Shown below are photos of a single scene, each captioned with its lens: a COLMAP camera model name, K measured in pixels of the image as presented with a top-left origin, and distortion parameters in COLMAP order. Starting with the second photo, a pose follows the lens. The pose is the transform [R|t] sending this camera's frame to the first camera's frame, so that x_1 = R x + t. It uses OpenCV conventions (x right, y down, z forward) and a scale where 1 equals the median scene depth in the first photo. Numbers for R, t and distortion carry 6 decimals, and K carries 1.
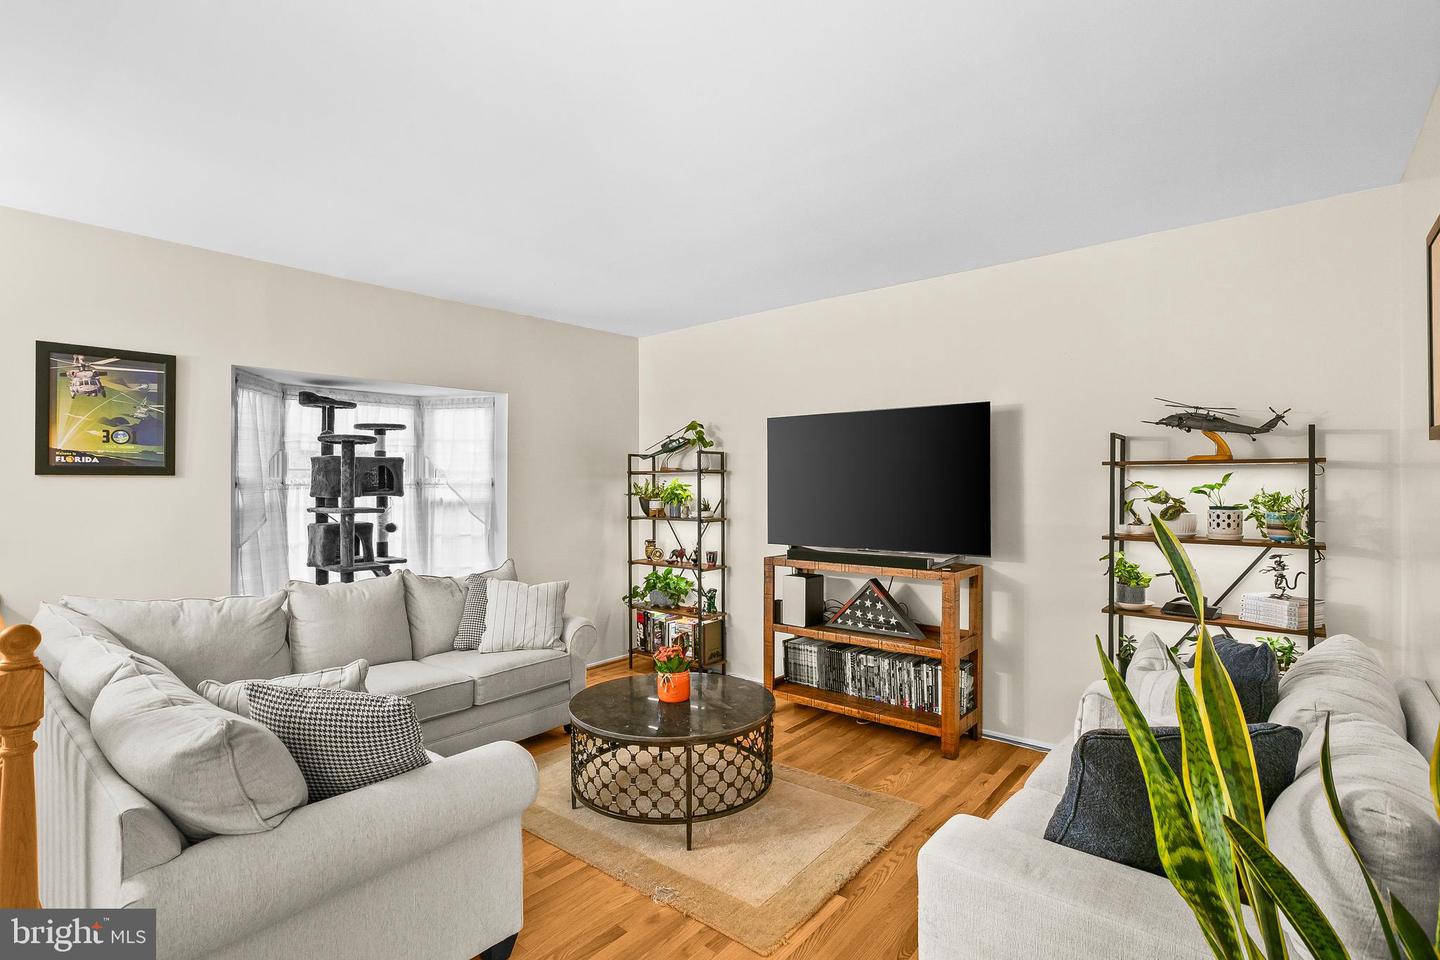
lens RADIAL K [[670.2, 0, 717.3], [0, 670.2, 476.3], [0, 0, 1]] dist [-0.037214, 0.017026]
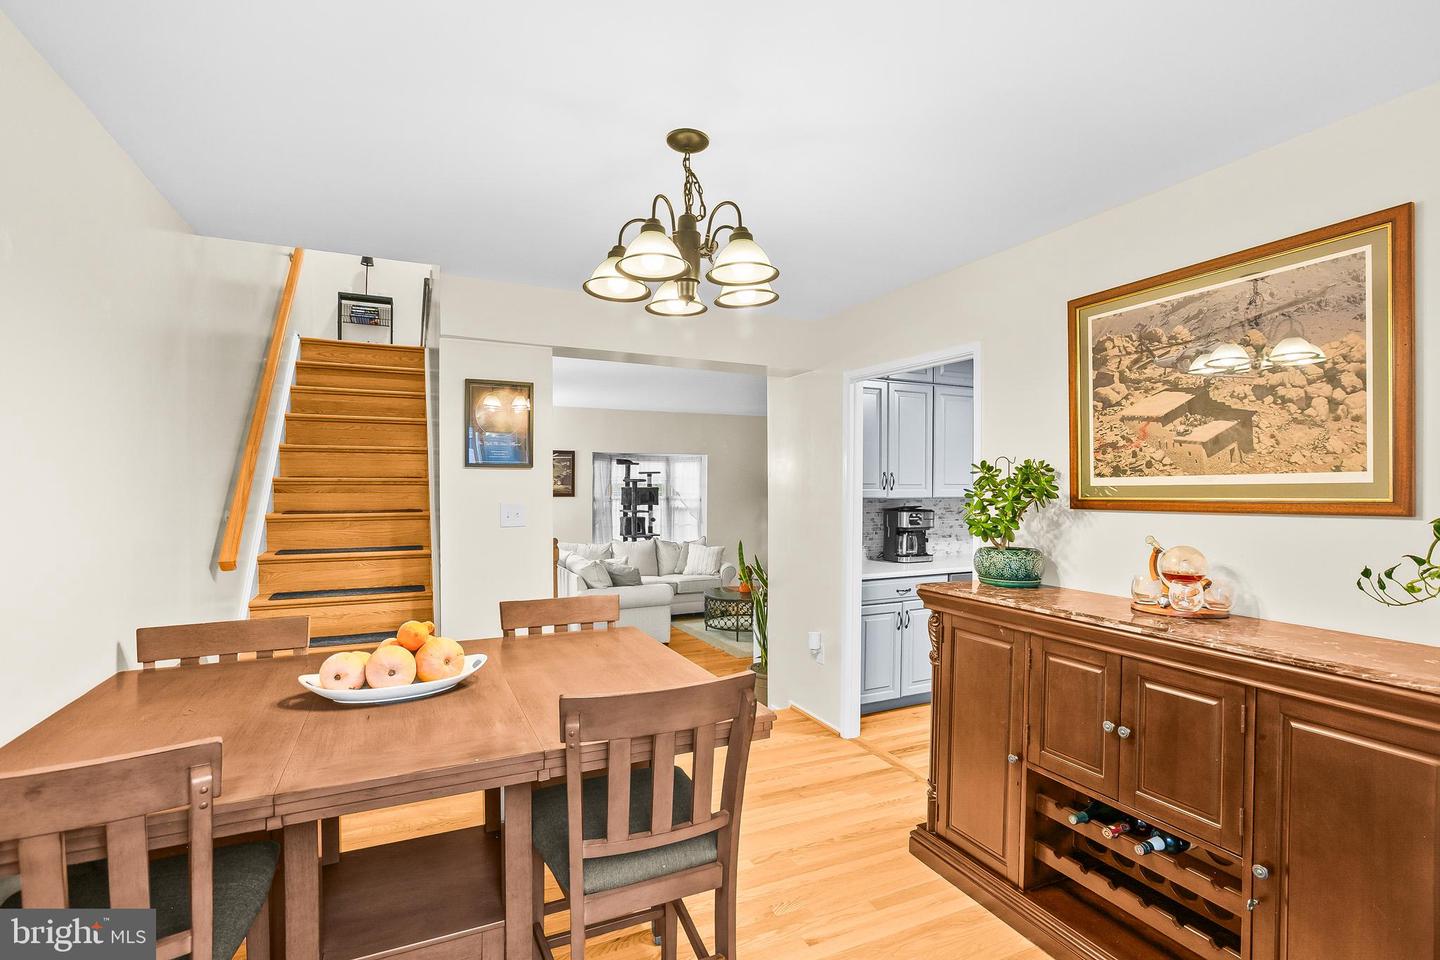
lens RADIAL K [[670.2, 0, 727.0], [0, 670.2, 491.2], [0, 0, 1]] dist [-0.037214, 0.017026]
pose [[0.913213, 0.011147, -0.407329, 0.667825], [-0.003852, 0.999817, 0.018725, -0.061424], [0.407464, -0.015531, 0.913089, -0.970217]]
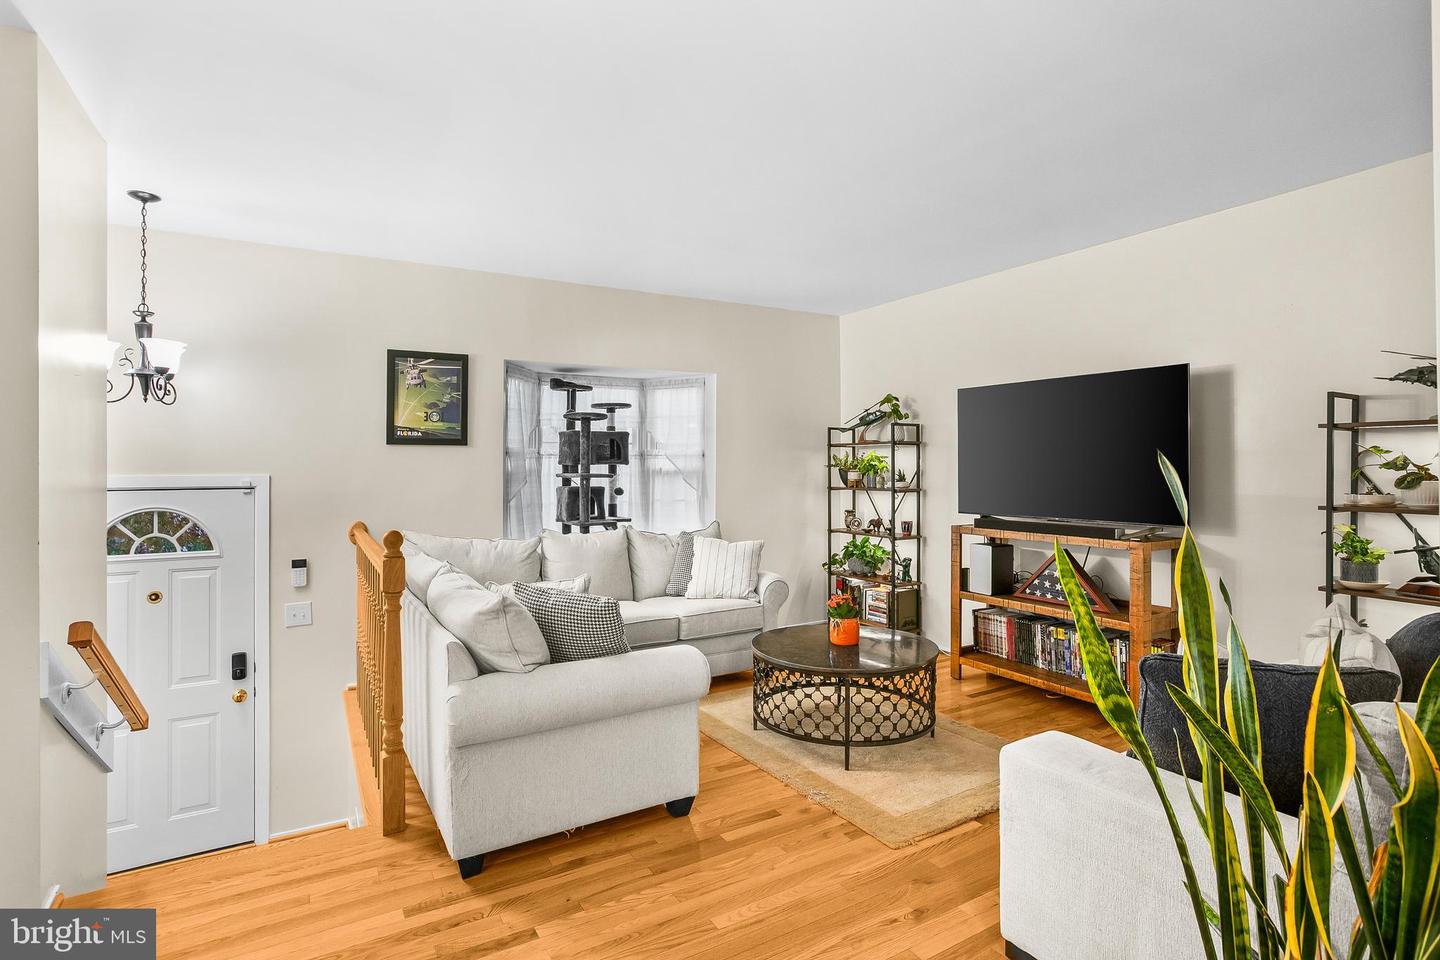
lens RADIAL K [[715.7, 0, 718.6], [0, 715.7, 448.0], [0, 0, 1]] dist [-0.032493, 0.003390]
pose [[0.943436, -0.005095, -0.331515, 0.102944], [0.000345, 0.999896, -0.014384, 0.020330], [0.331554, 0.013456, 0.943340, -0.147979]]
